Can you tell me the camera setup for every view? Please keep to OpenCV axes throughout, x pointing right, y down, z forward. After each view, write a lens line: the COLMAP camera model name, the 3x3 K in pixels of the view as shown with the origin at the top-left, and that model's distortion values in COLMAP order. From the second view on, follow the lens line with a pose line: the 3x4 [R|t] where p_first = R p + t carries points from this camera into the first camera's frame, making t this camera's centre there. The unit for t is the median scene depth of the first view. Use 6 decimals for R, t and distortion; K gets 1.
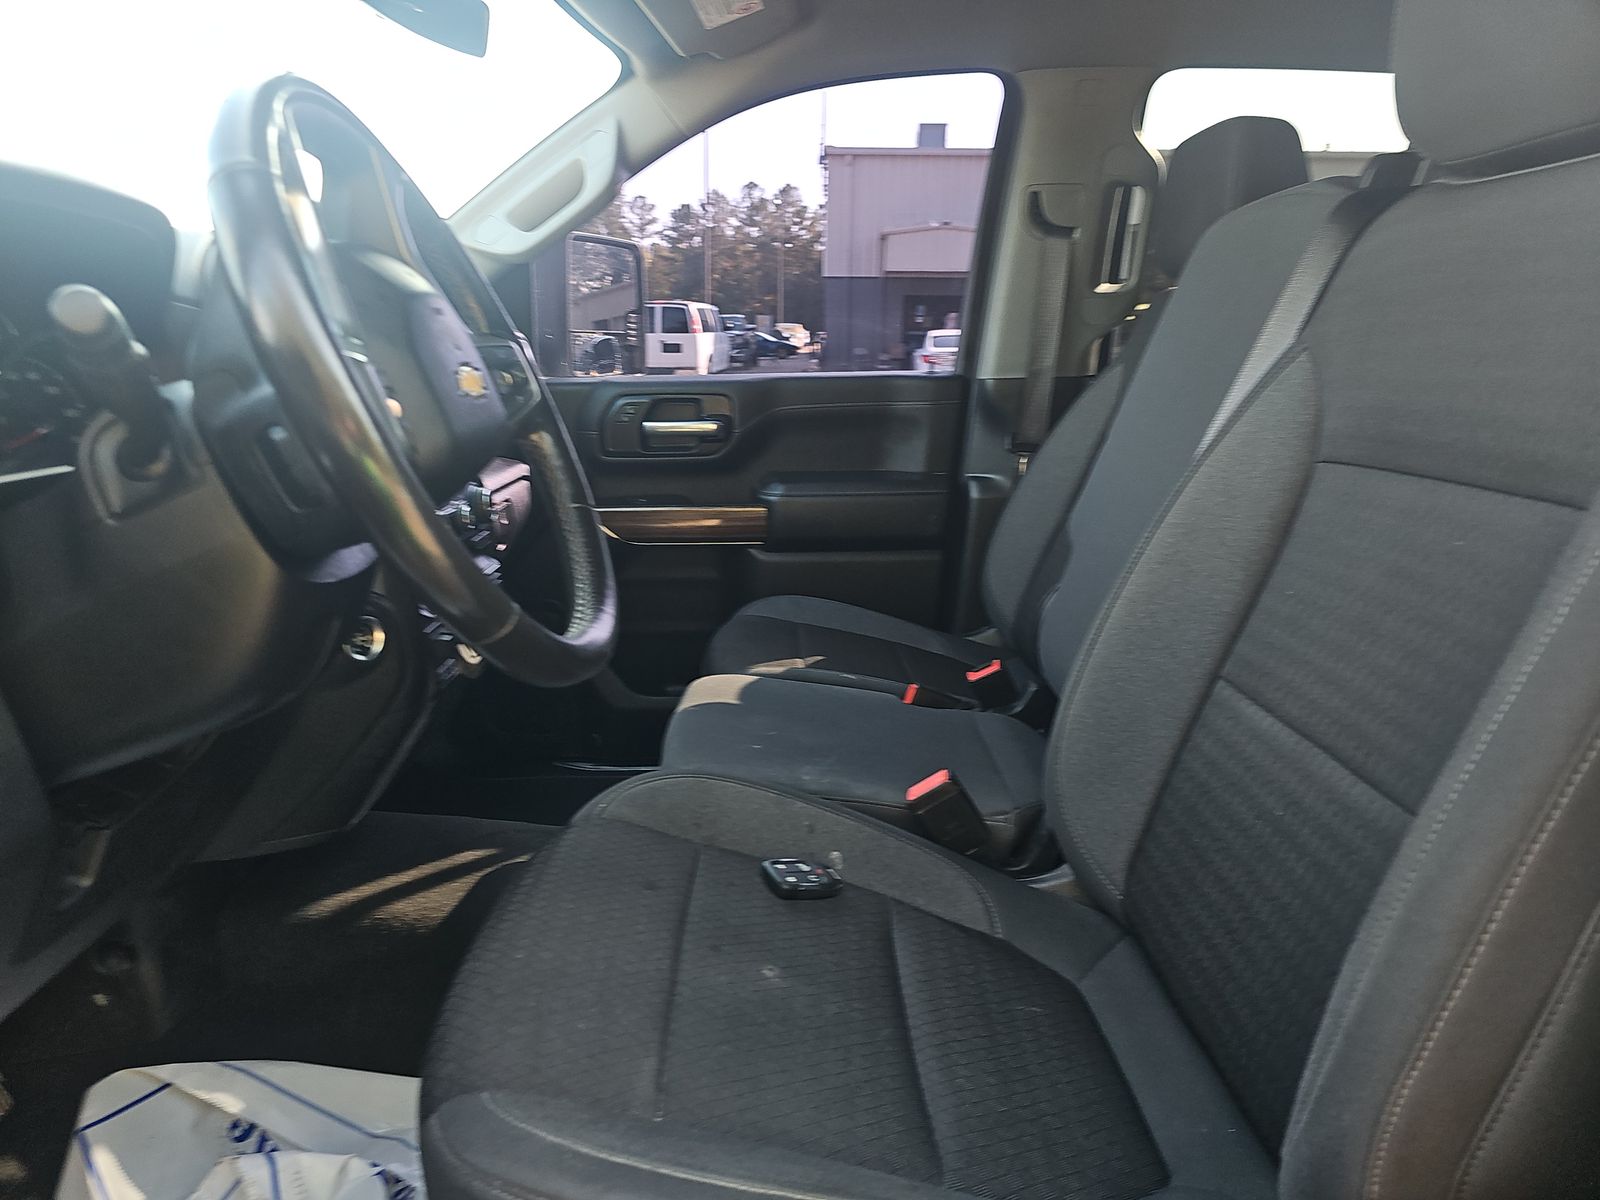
lens RADIAL K [[1089.2, 0, 795.0], [0, 1089.2, 560.9], [0, 0, 1]] dist [0.061615, -0.083688]
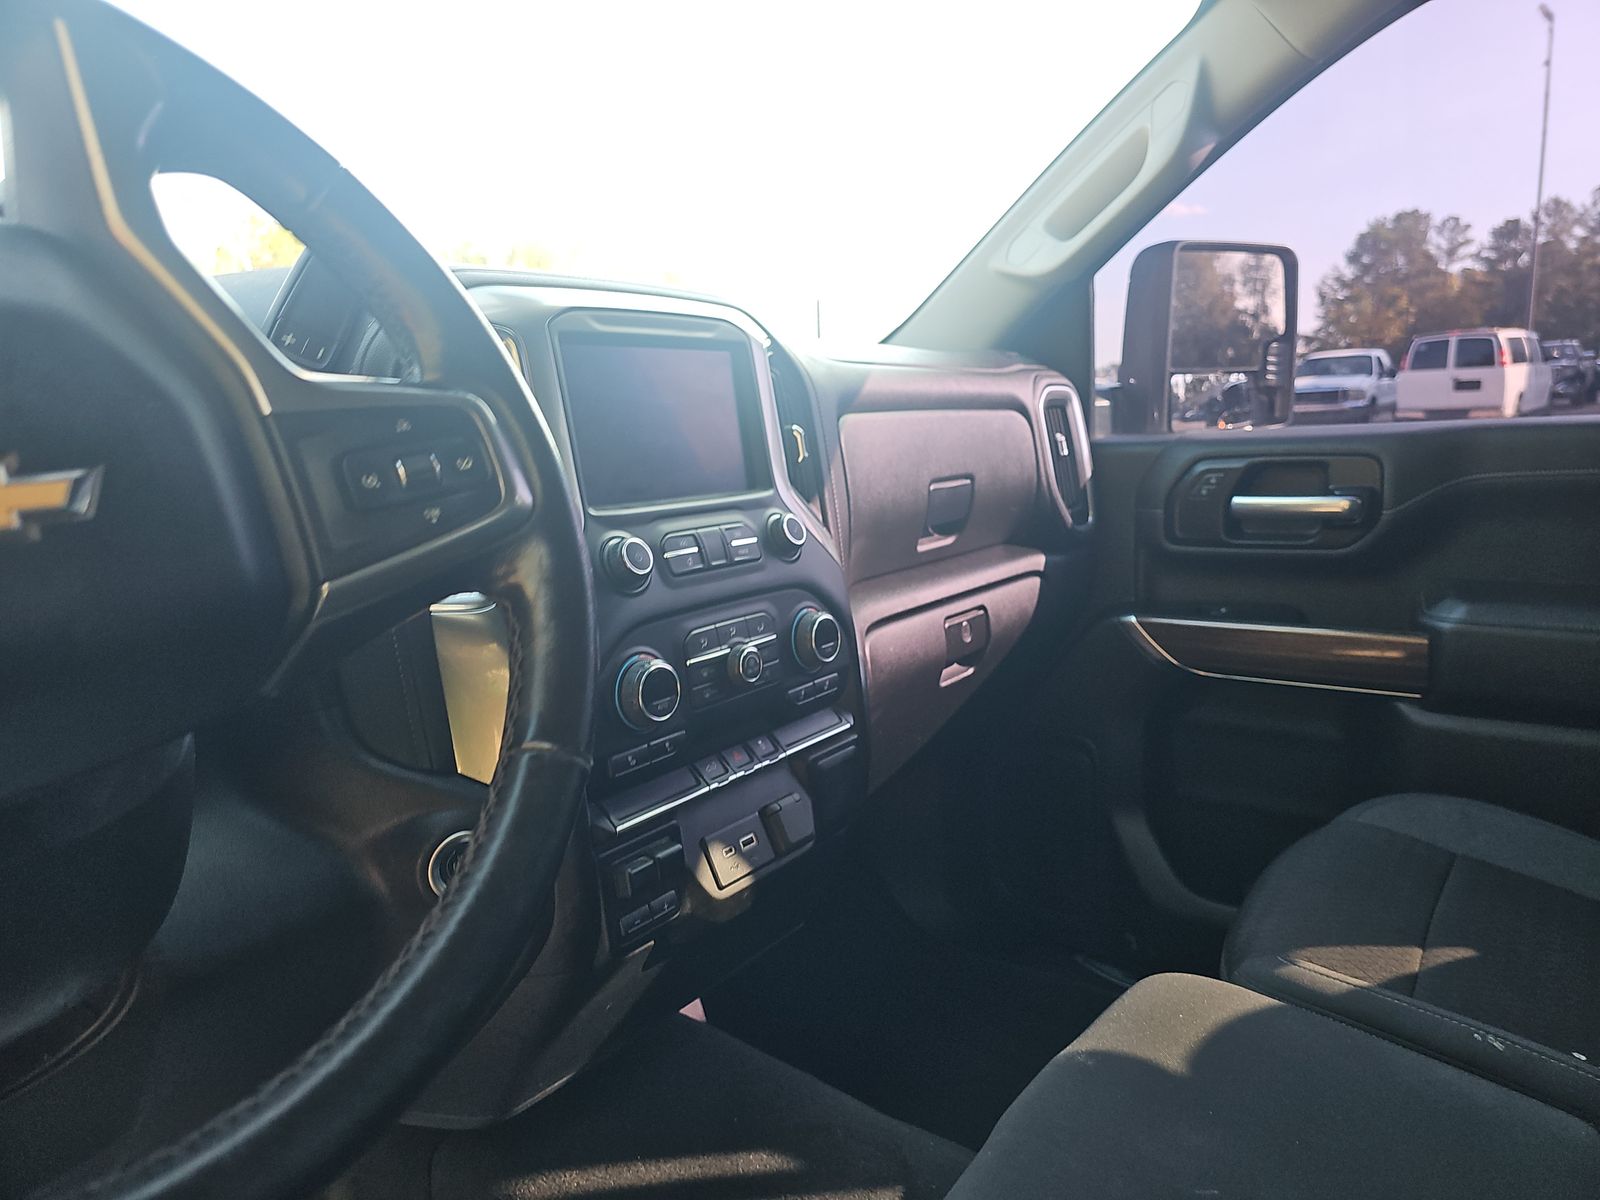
lens RADIAL K [[1089.2, 0, 795.0], [0, 1089.2, 560.9], [0, 0, 1]] dist [0.061615, -0.083688]
pose [[0.788176, 0.047904, -0.613582, 0.065489], [-0.075986, 0.996913, -0.019776, -0.050760], [0.610741, 0.062211, 0.789383, 0.283062]]
